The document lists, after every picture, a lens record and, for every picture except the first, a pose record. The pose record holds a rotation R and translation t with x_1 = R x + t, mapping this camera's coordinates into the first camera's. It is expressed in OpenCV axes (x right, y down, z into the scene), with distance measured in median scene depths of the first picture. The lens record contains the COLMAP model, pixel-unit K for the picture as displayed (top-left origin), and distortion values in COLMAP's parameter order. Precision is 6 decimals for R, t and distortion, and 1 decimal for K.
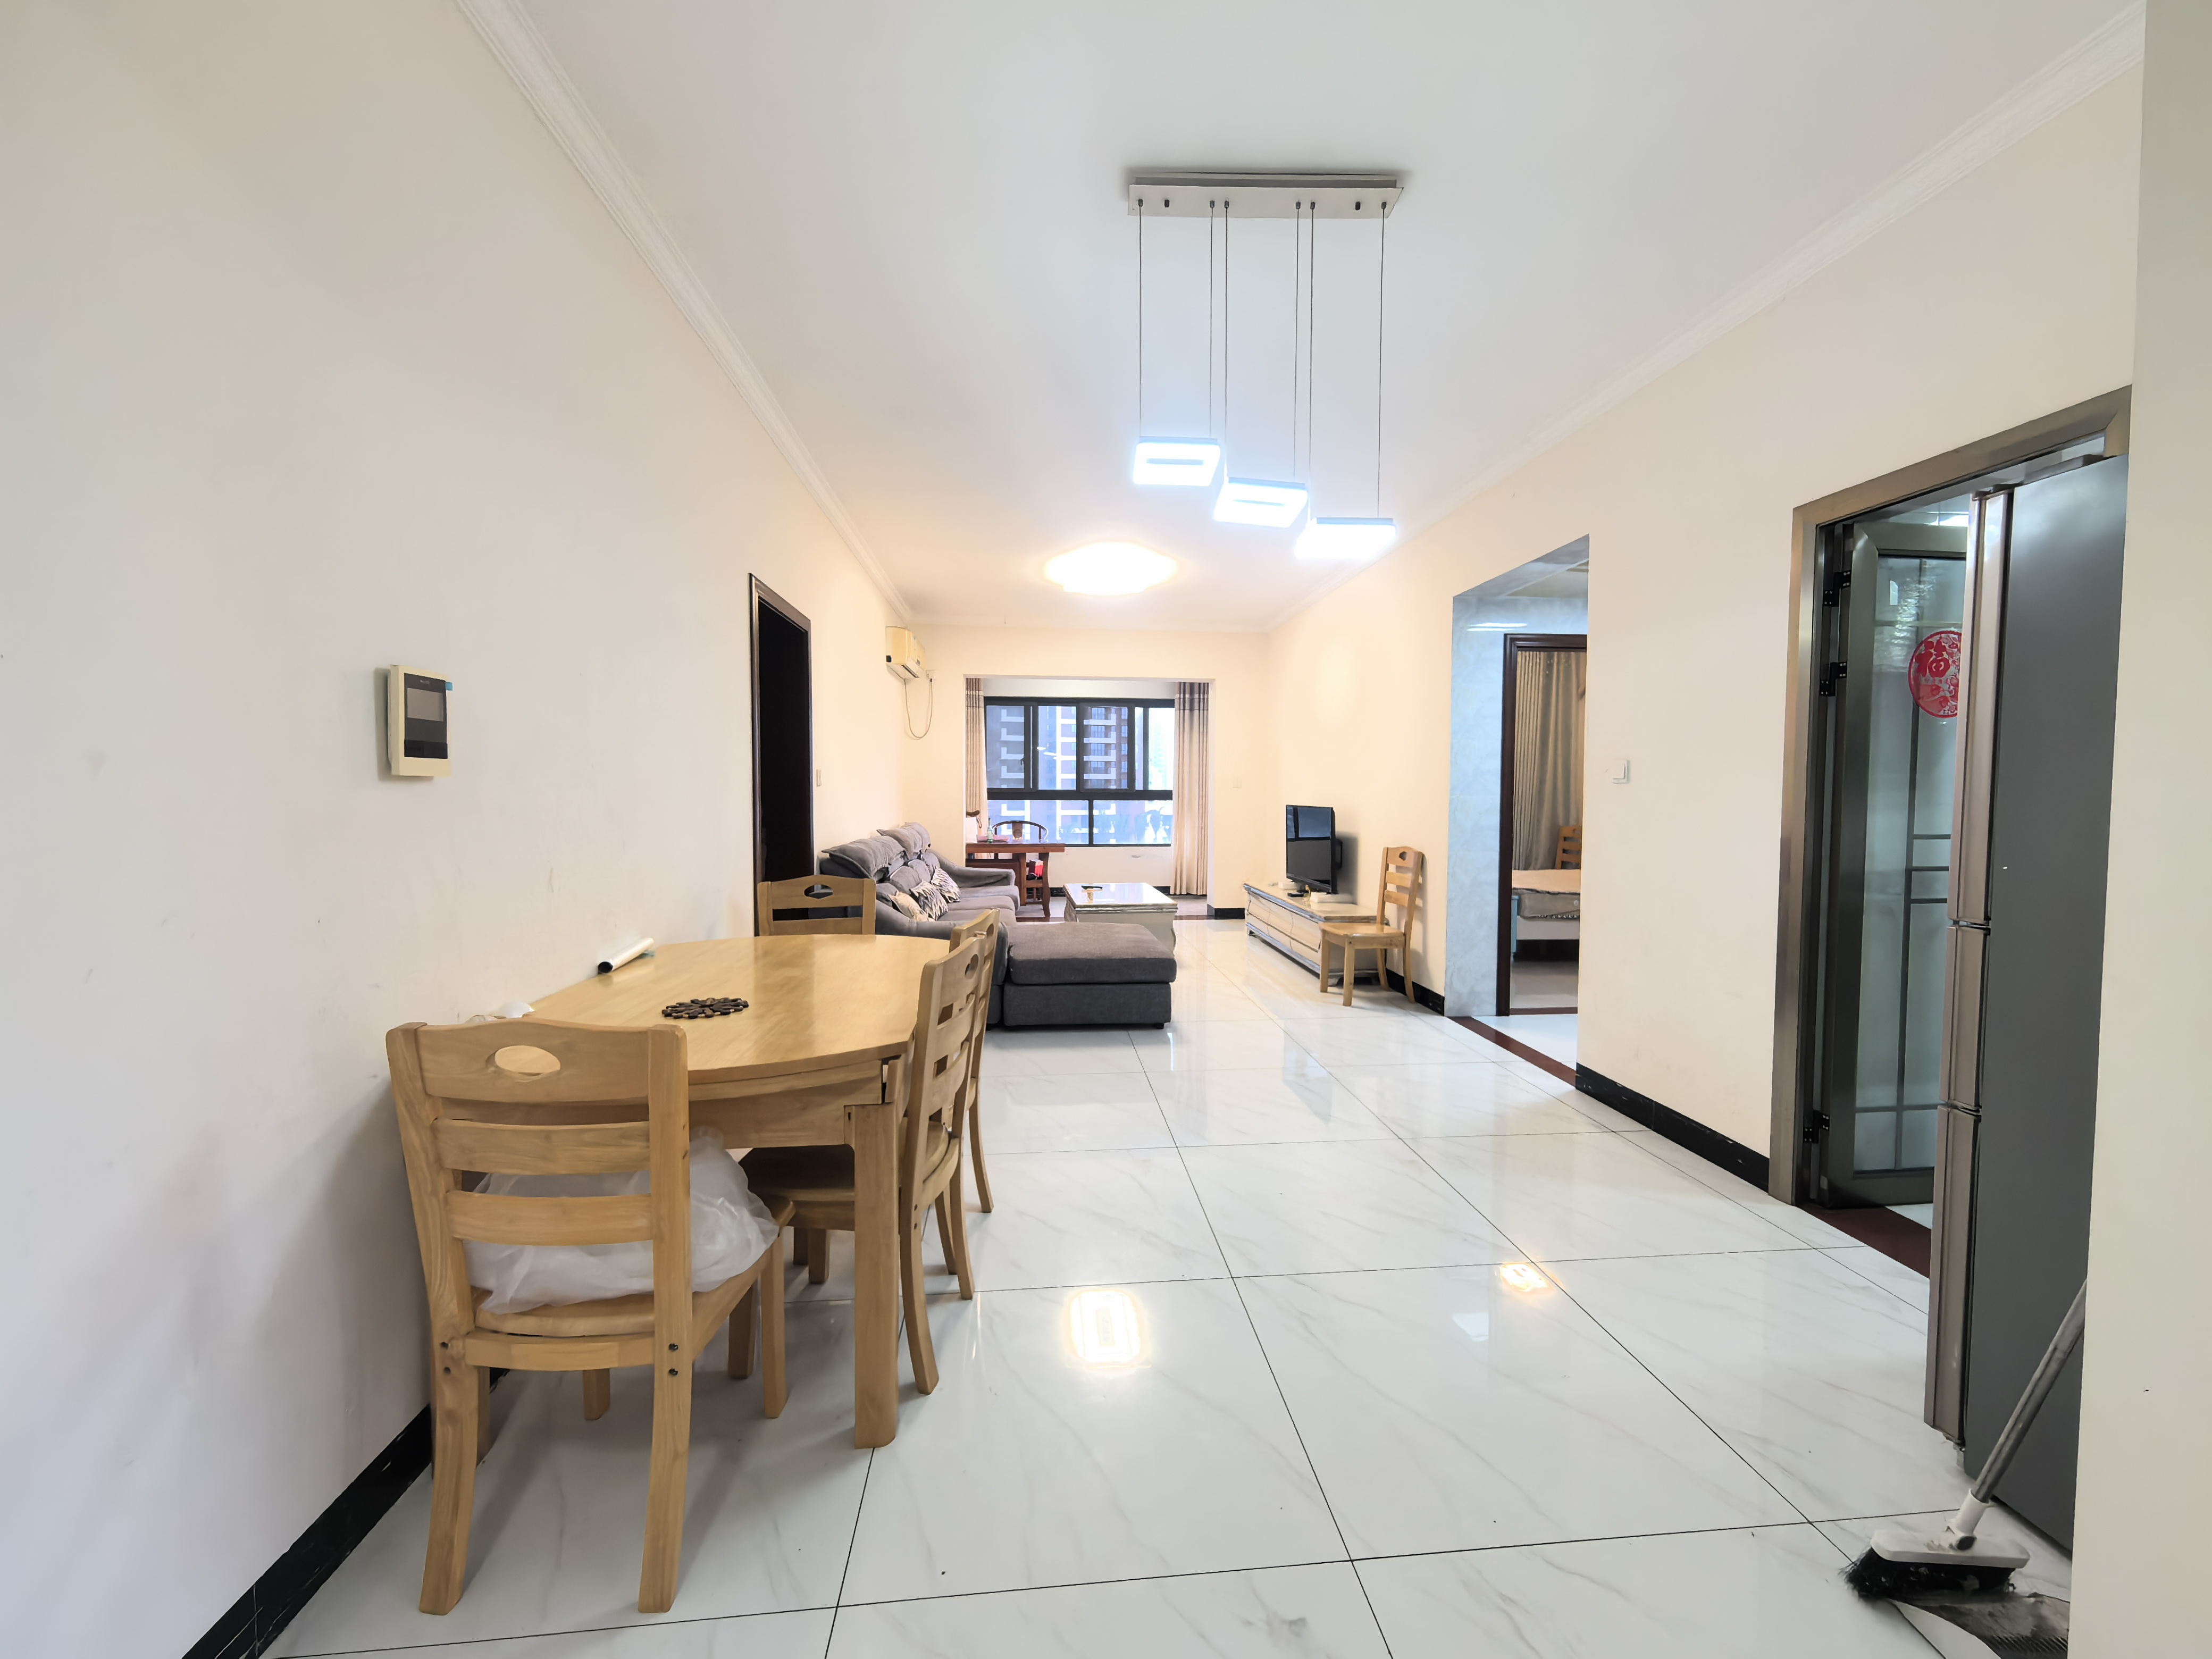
lens RADIAL K [[866.5, 0, 1107.0], [0, 866.5, 830.0], [0, 0, 1]] dist [0.011965, -0.000649]
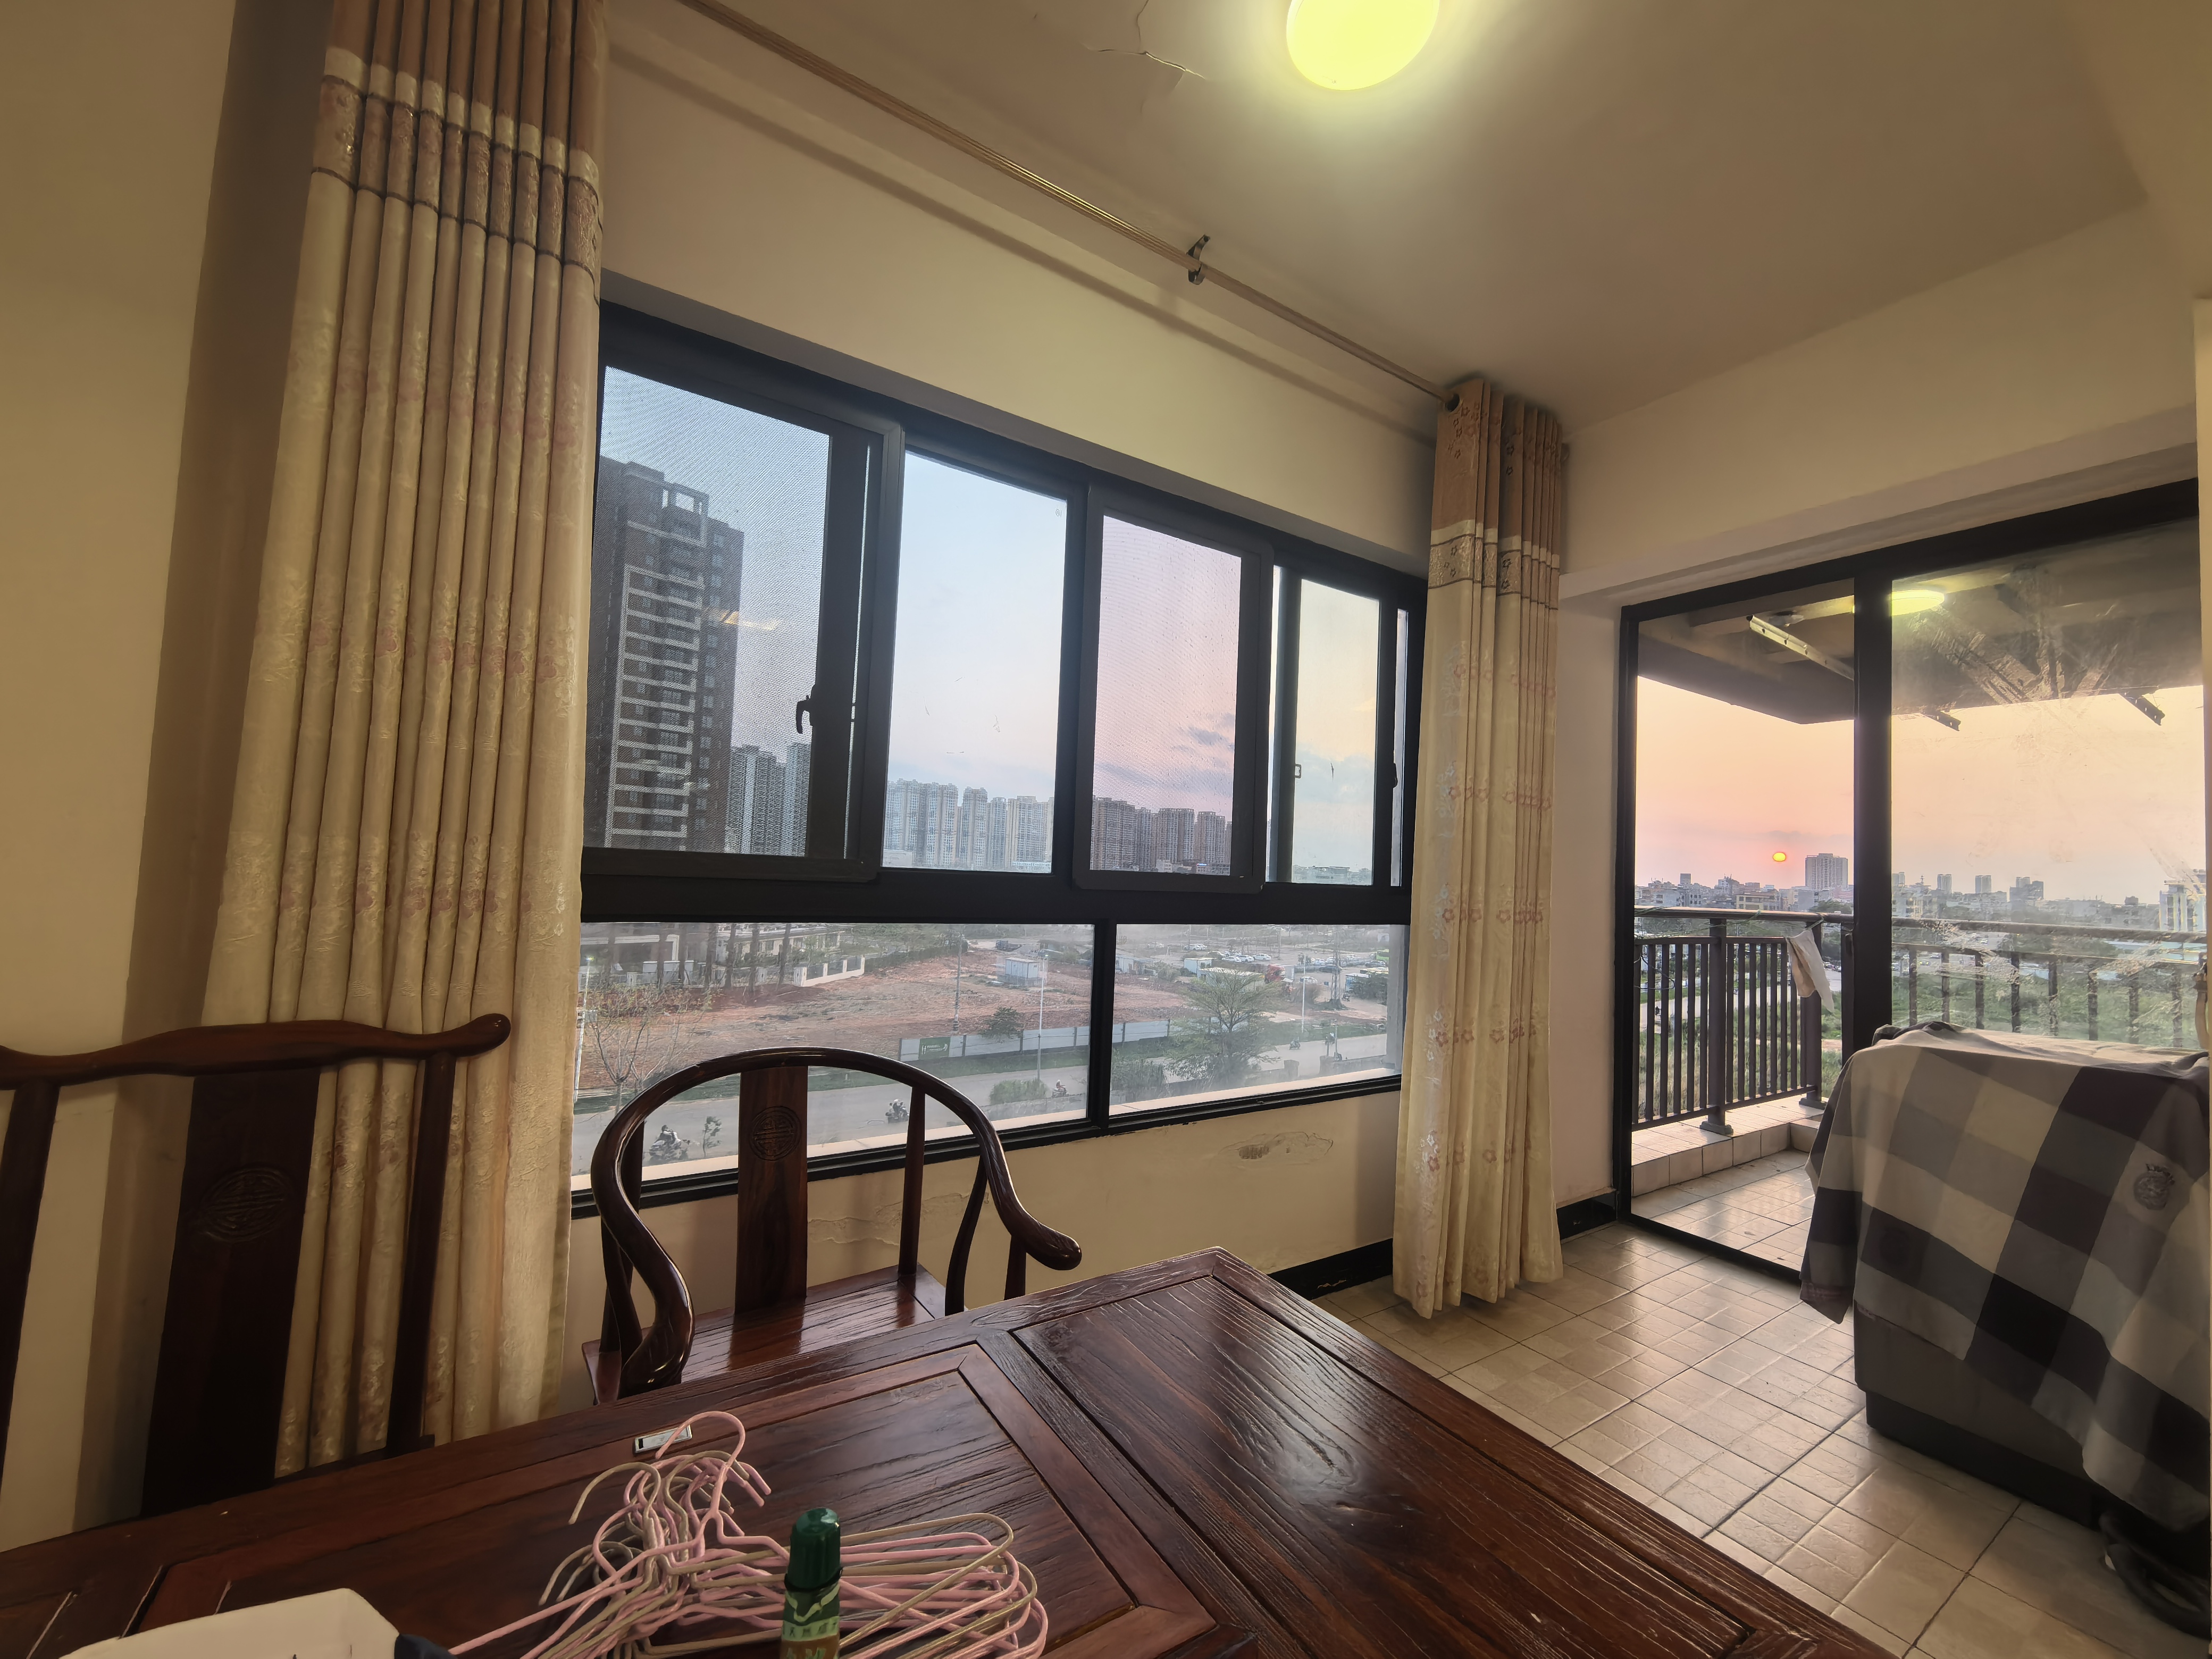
lens RADIAL K [[866.5, 0, 1113.4], [0, 866.5, 823.1], [0, 0, 1]] dist [0.011965, -0.000649]
pose [[0.888369, 0.060993, 0.455061, -0.124436], [-0.020571, 0.995429, -0.093261, -0.039905], [-0.458669, 0.073489, 0.885563, 0.814650]]
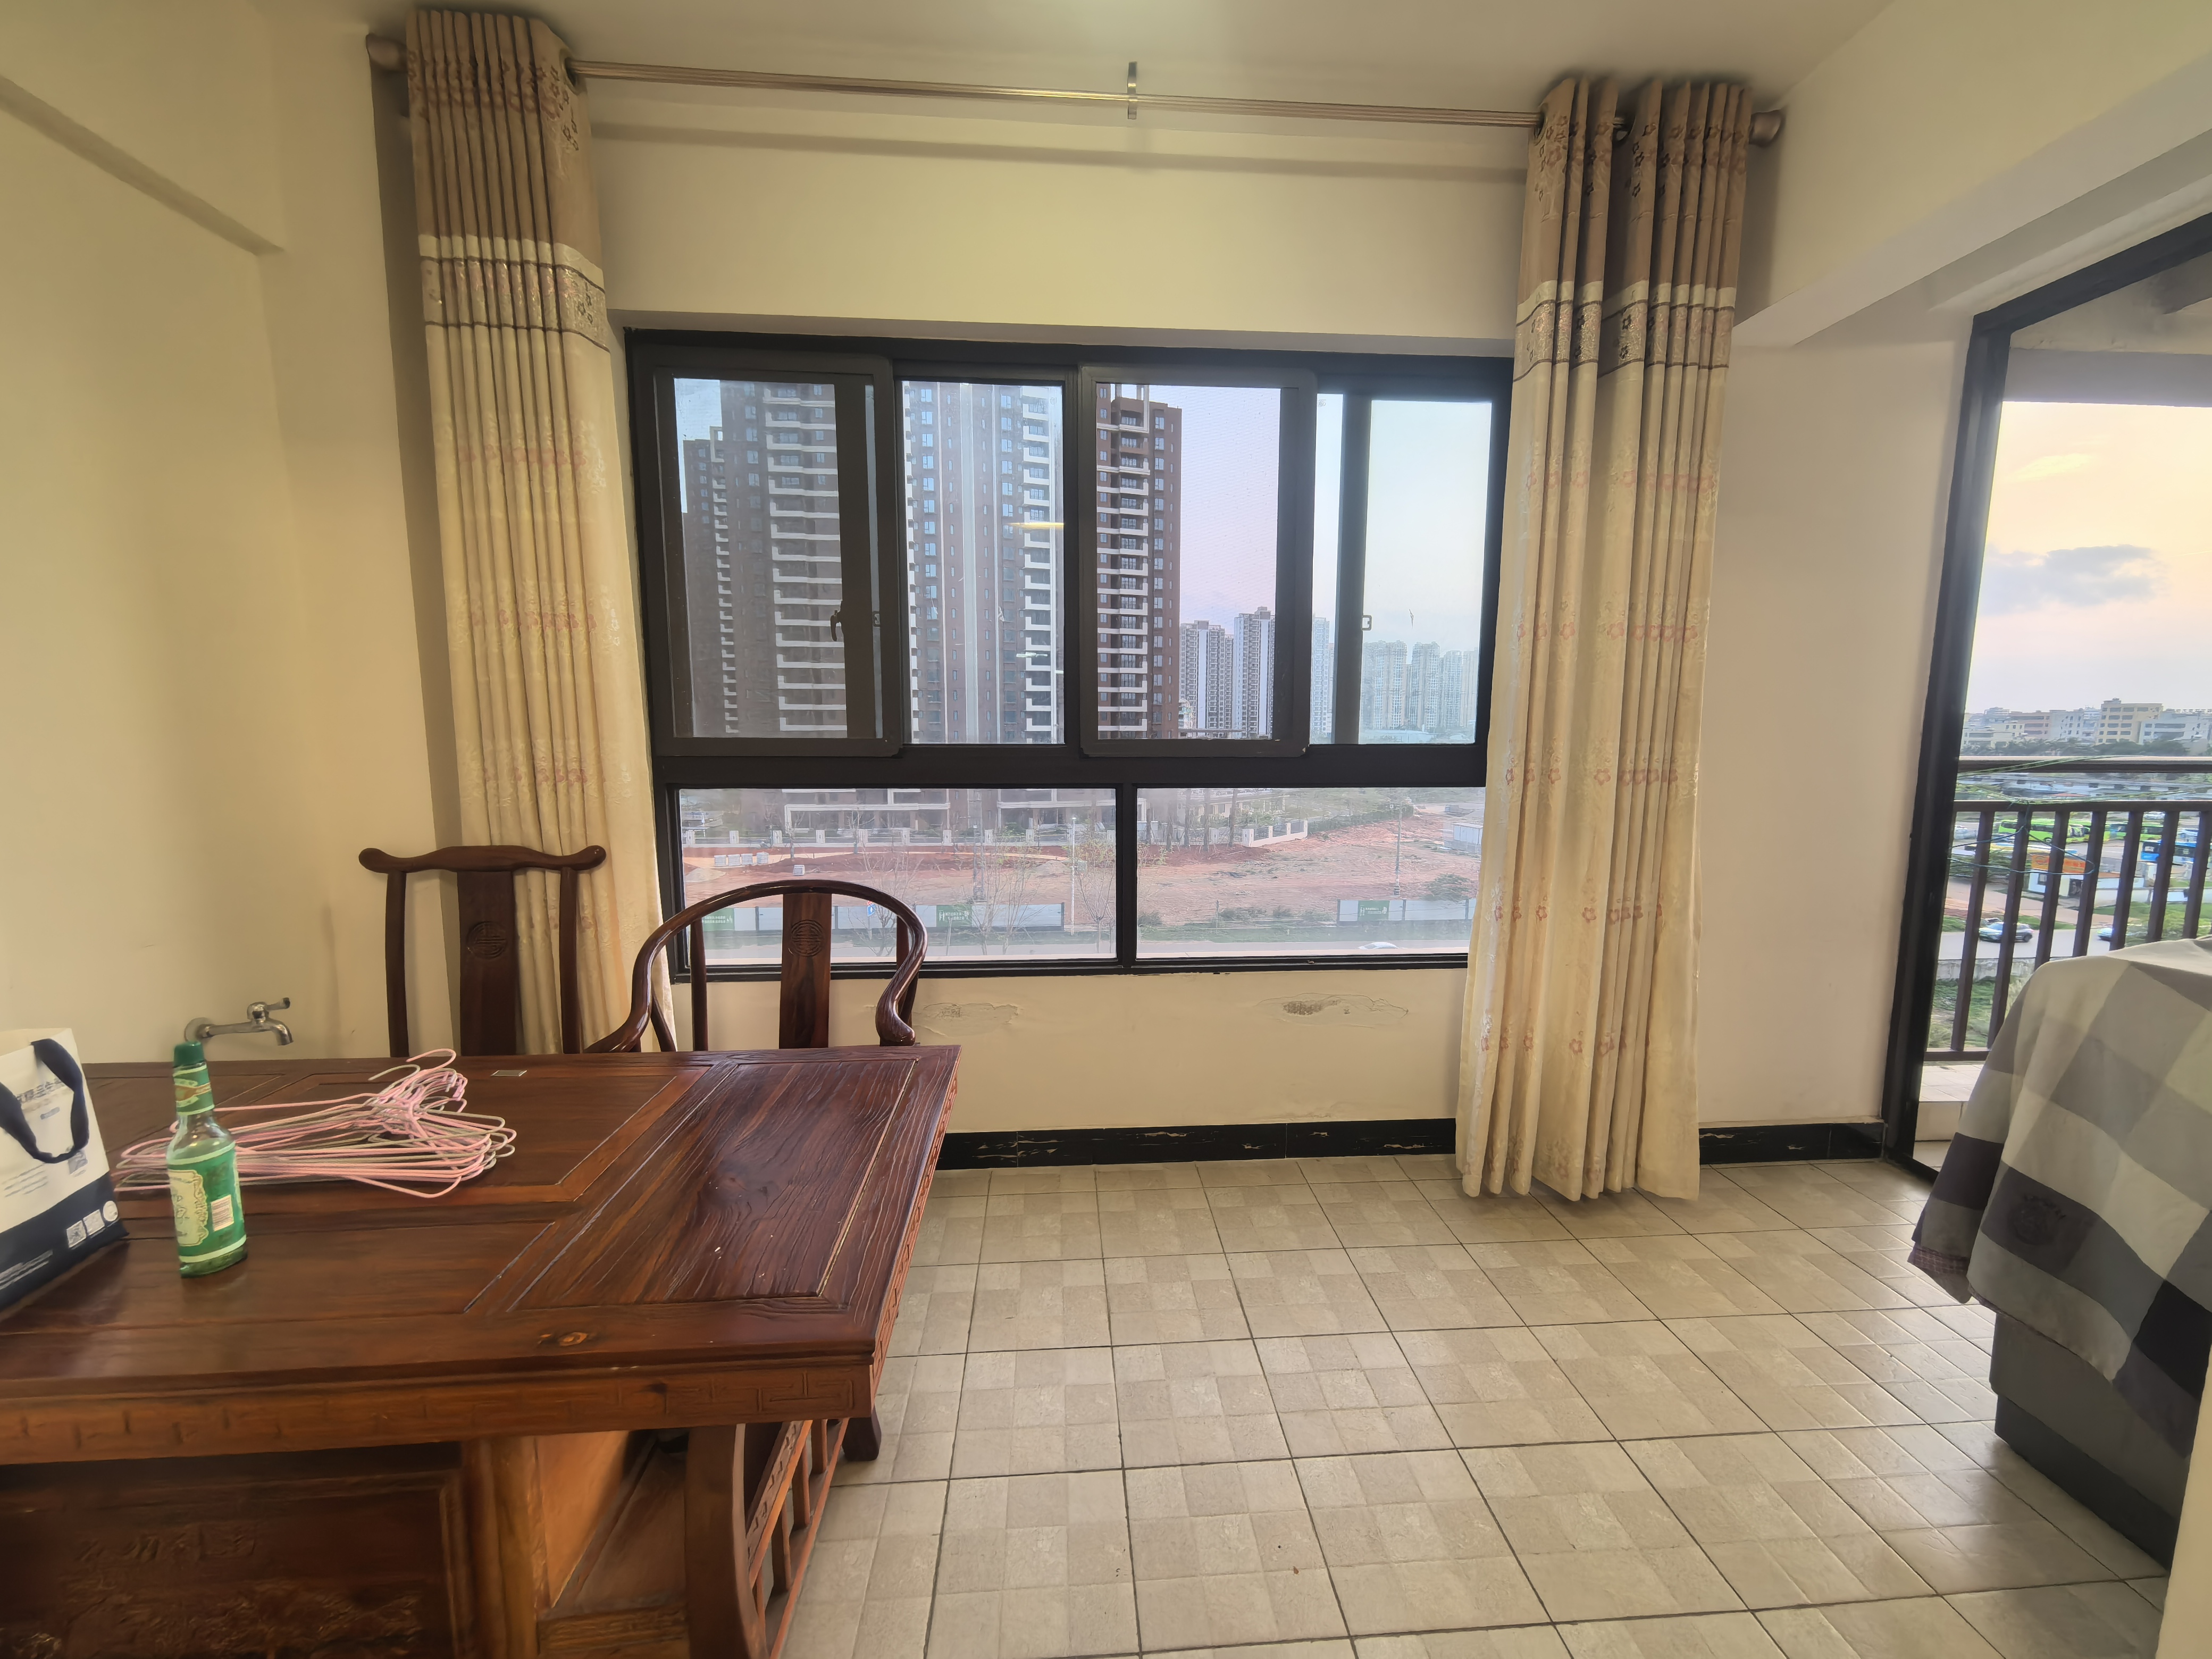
lens RADIAL K [[866.5, 0, 1109.3], [0, 866.5, 823.6], [0, 0, 1]] dist [0.011965, -0.000649]
pose [[0.999508, 0.003854, -0.031123, -0.016052], [-0.001701, 0.997622, 0.068904, -0.041754], [0.031315, -0.068817, 0.997138, 0.770205]]
